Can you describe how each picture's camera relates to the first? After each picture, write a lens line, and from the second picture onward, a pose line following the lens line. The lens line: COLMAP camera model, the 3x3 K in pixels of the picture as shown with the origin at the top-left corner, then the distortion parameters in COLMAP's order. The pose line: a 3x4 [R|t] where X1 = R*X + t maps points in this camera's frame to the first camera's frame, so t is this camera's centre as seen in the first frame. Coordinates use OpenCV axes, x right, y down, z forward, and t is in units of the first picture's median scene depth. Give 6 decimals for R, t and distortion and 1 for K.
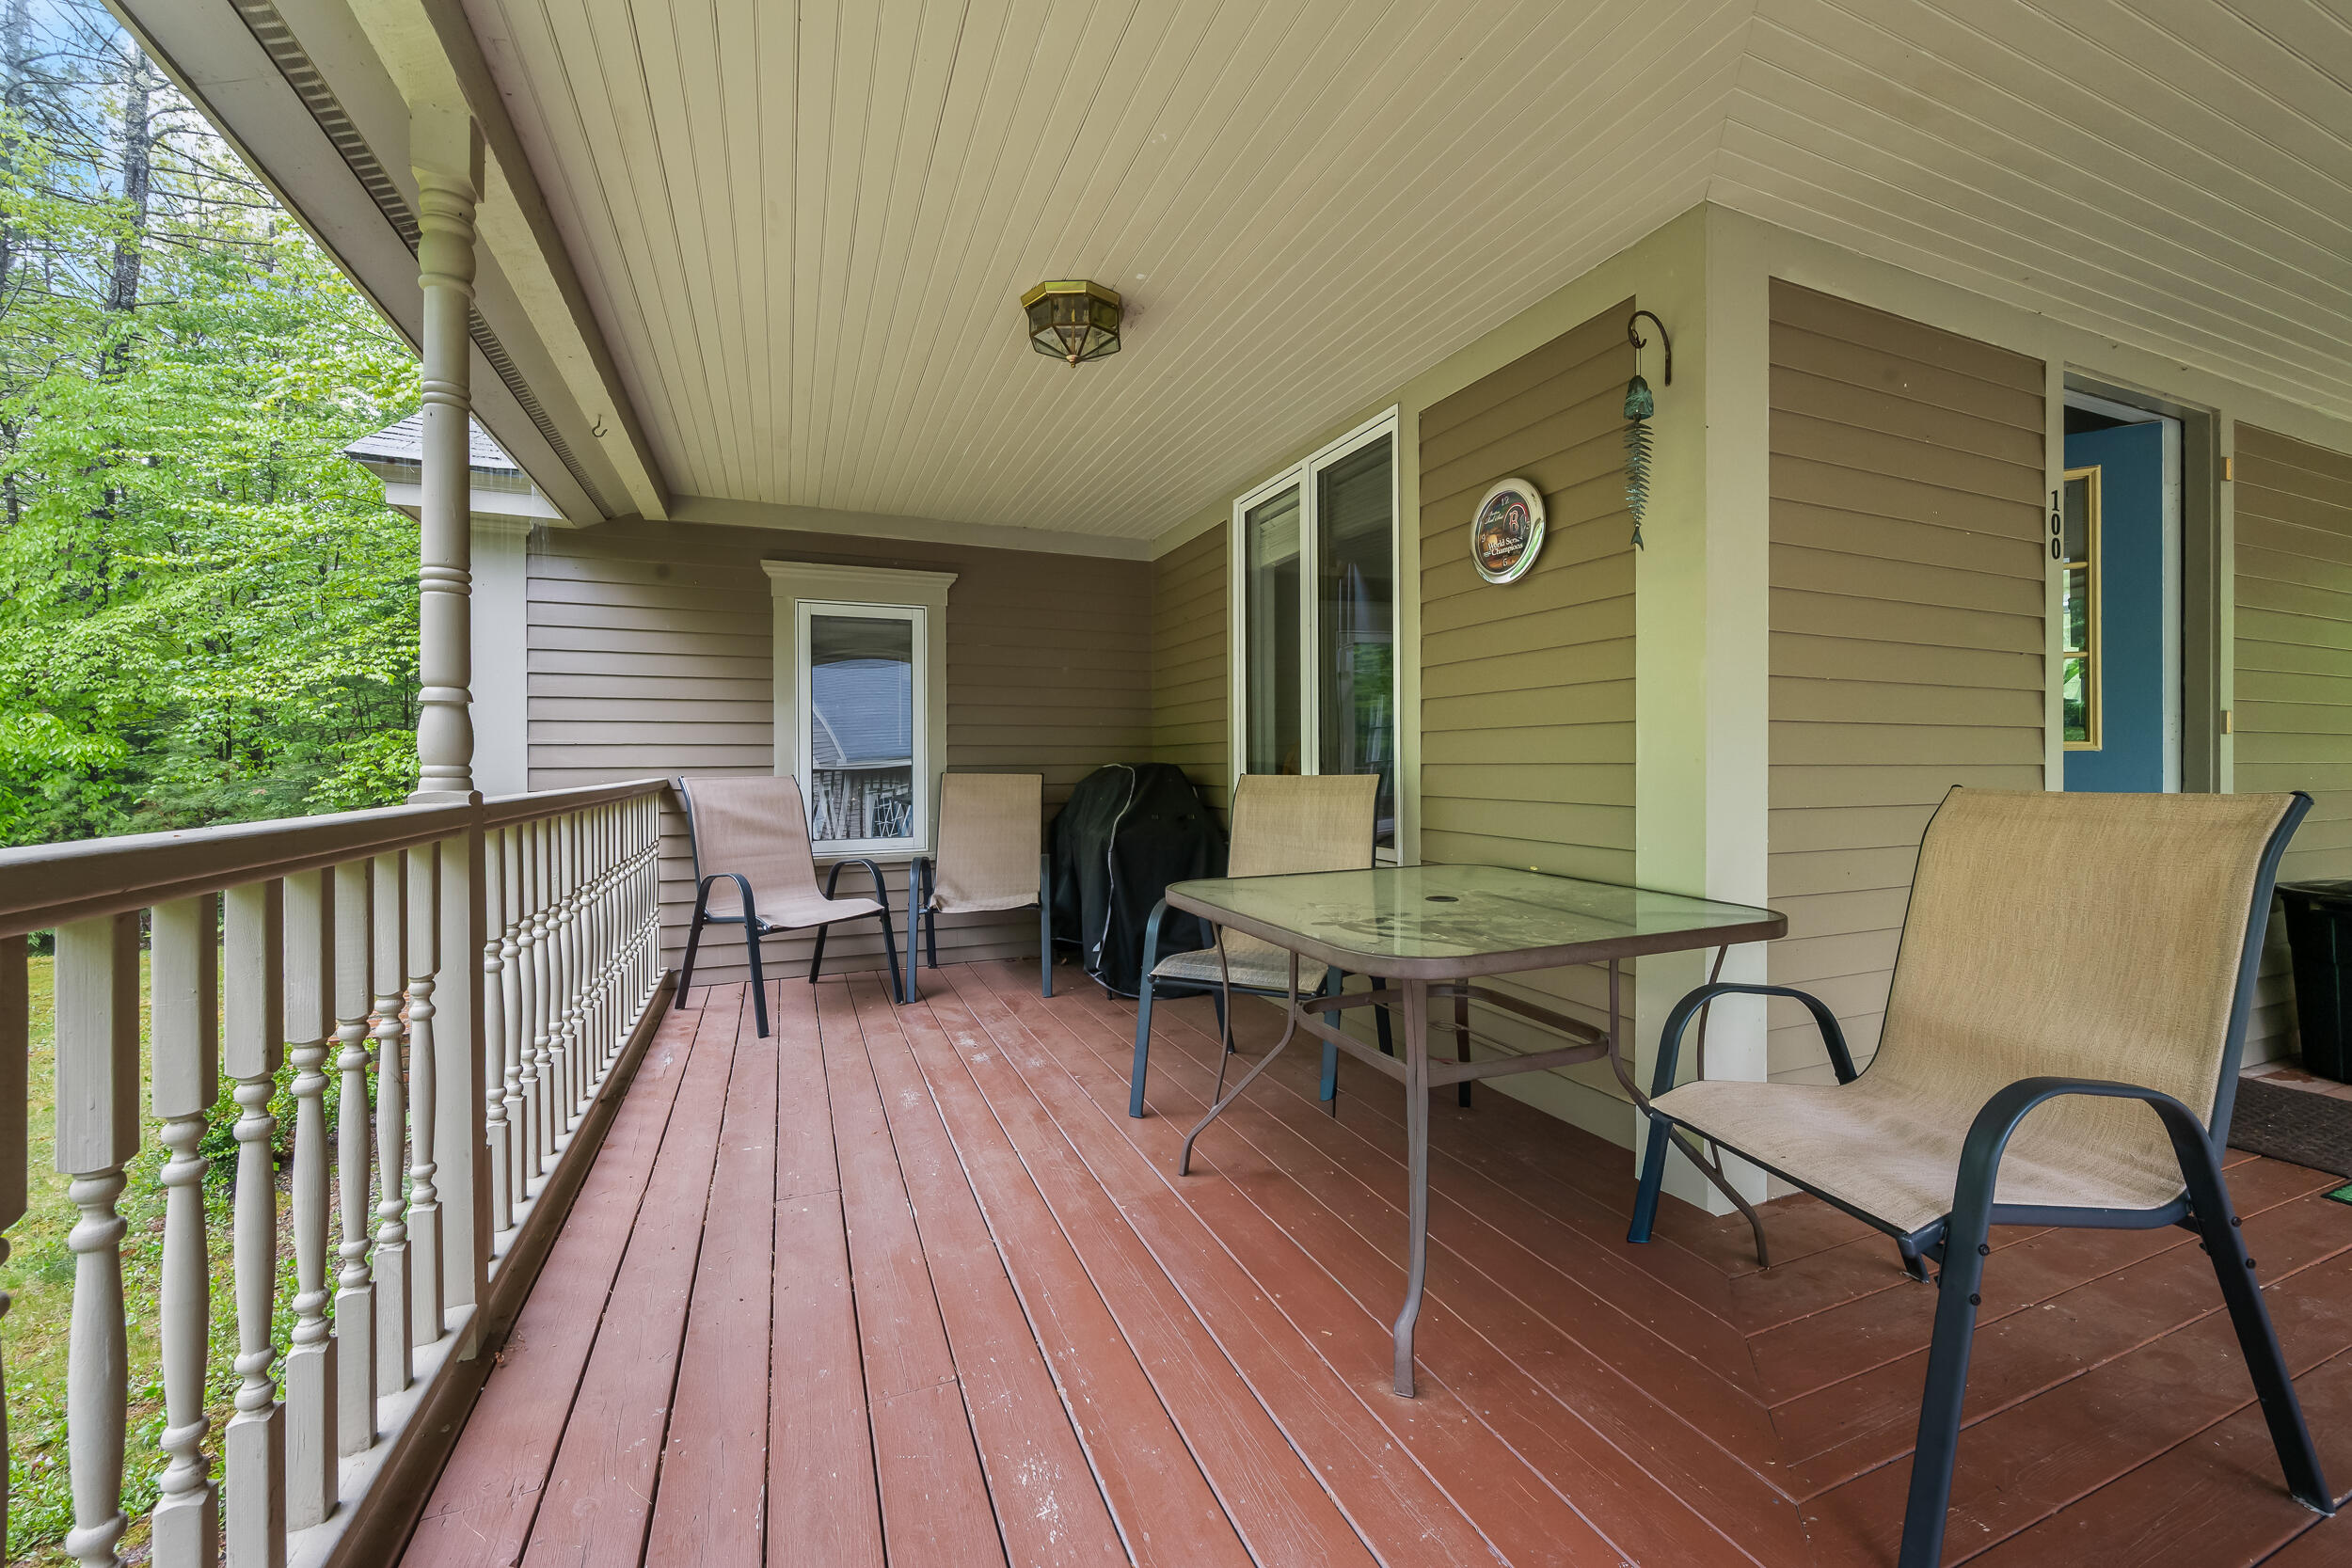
lens RADIAL K [[921.7, 0, 1176.1], [0, 921.7, 767.9], [0, 0, 1]] dist [0.003545, 0.000200]
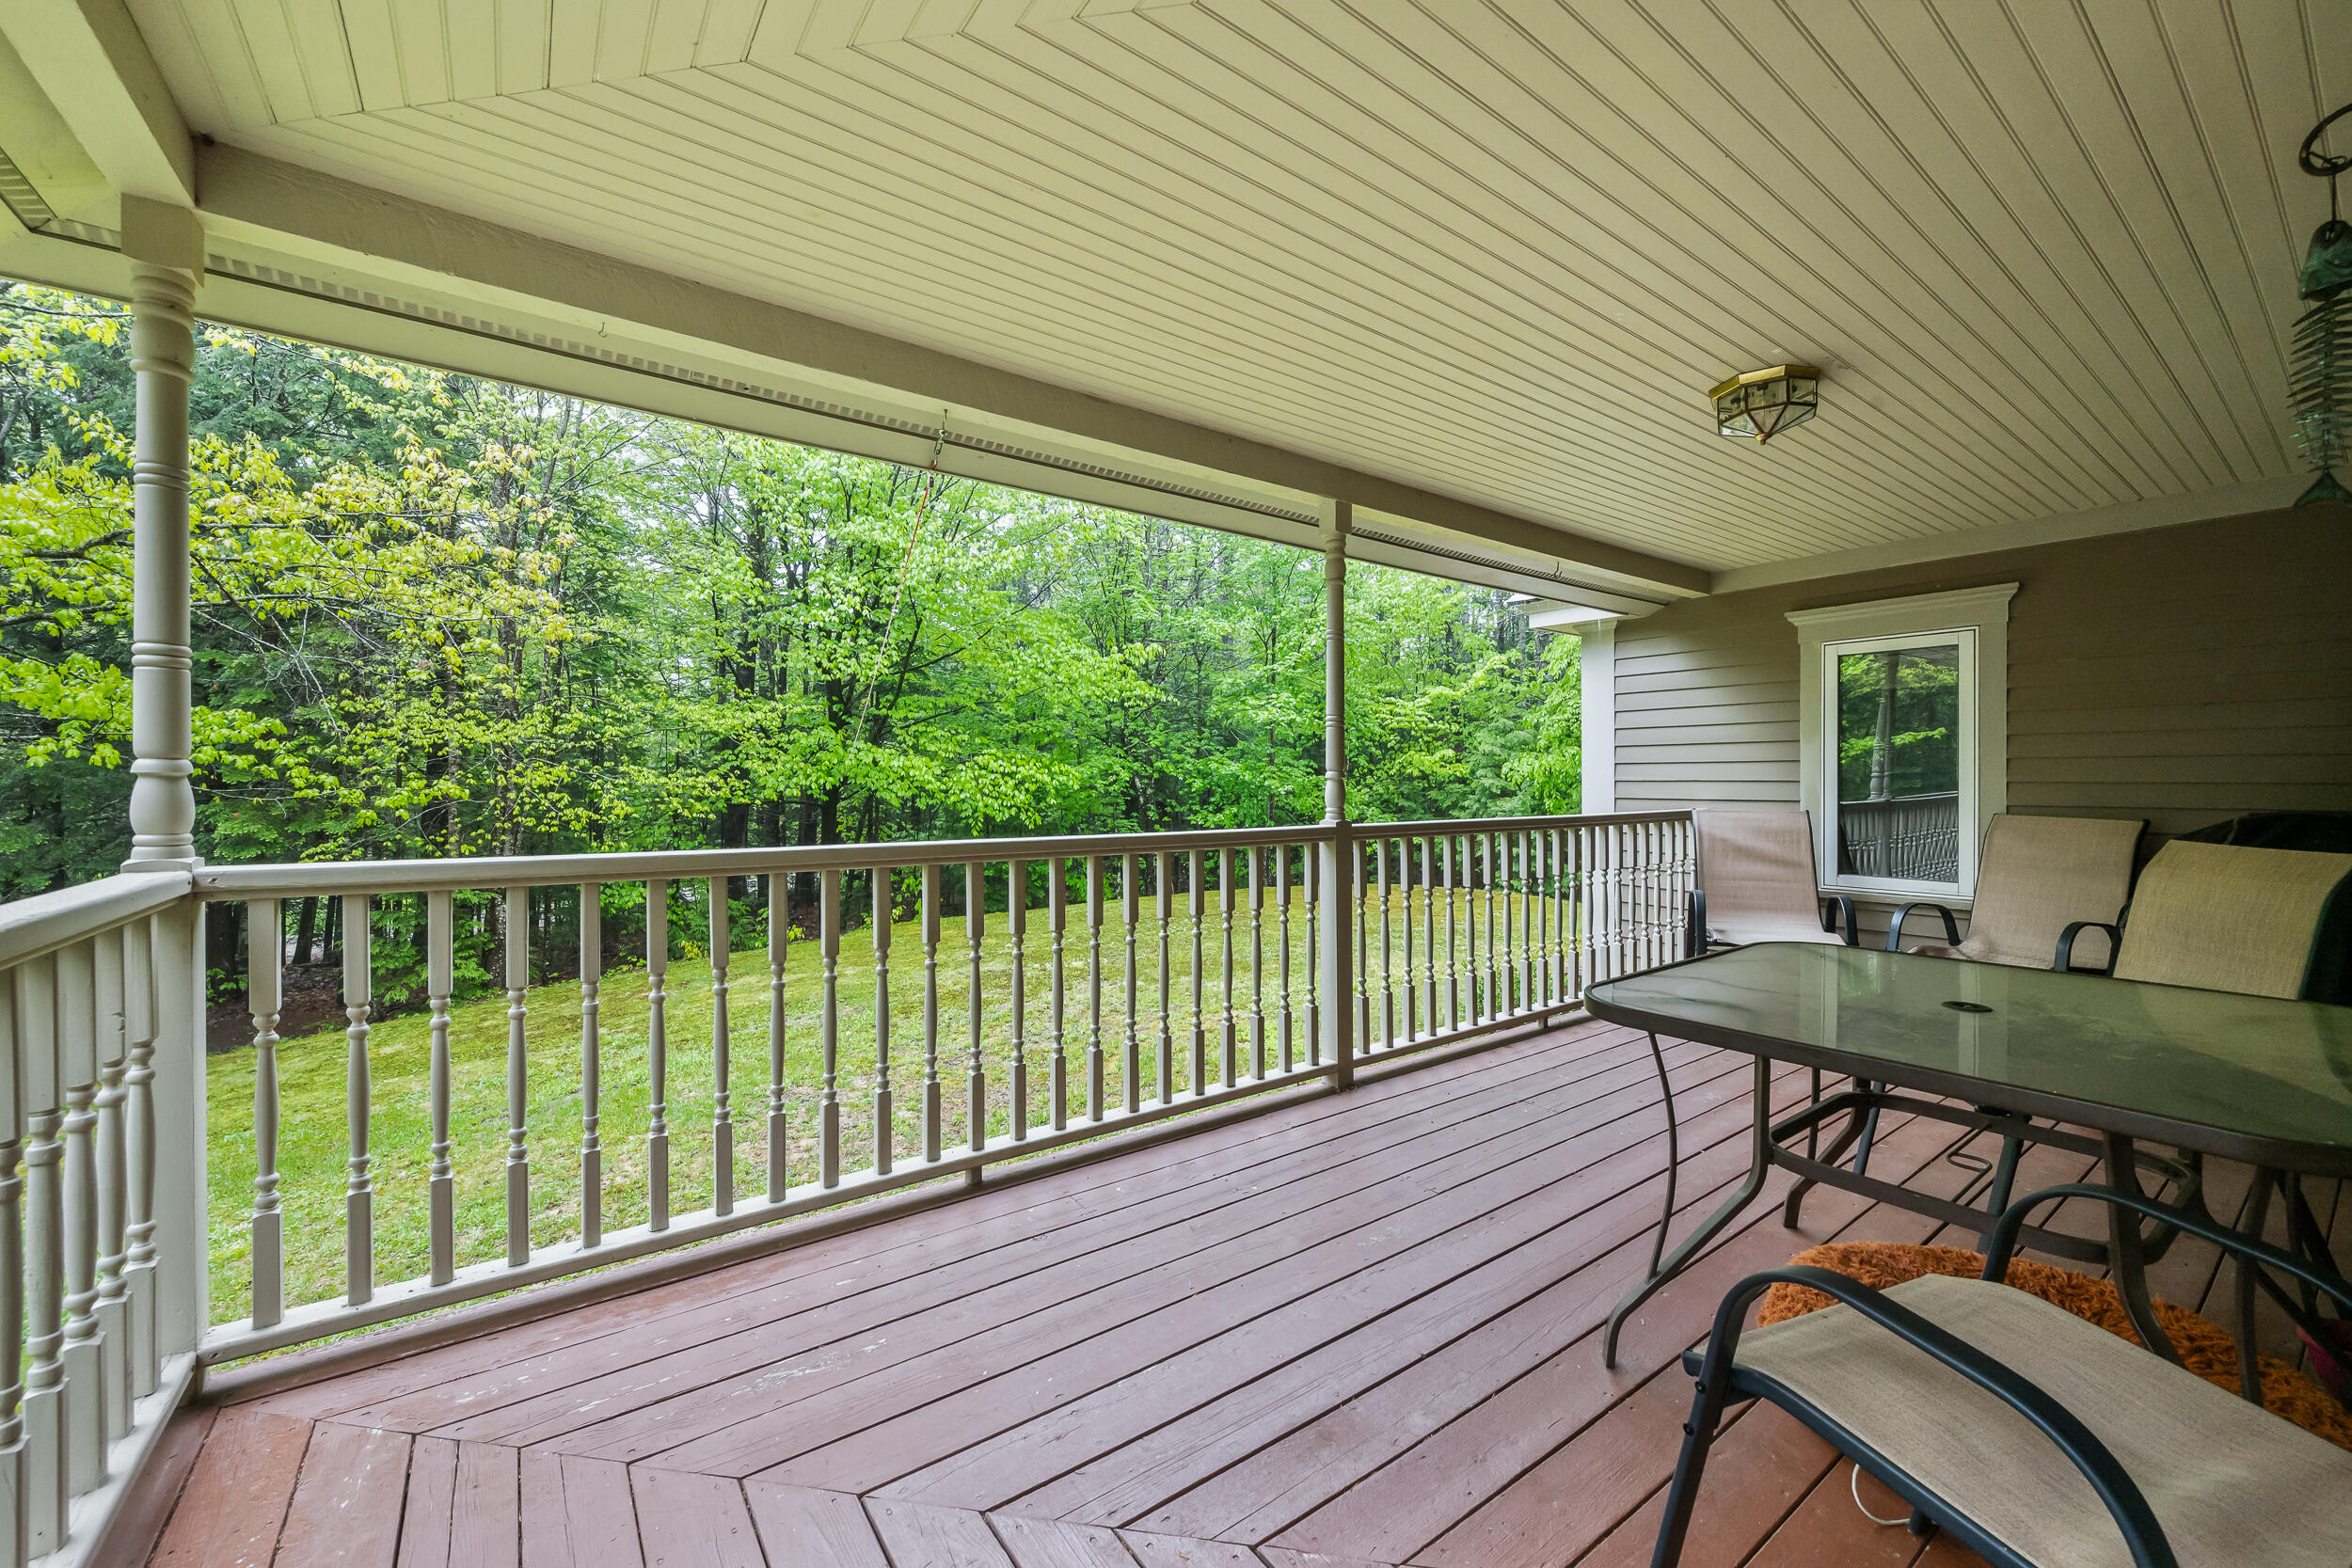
lens RADIAL K [[921.7, 0, 1180.3], [0, 921.7, 779.9], [0, 0, 1]] dist [0.003545, 0.000200]
pose [[0.229276, 0.007632, -0.973332, 0.421848], [-0.007380, 0.999954, 0.006102, -0.026316], [0.973334, 0.005784, 0.229321, 0.044928]]
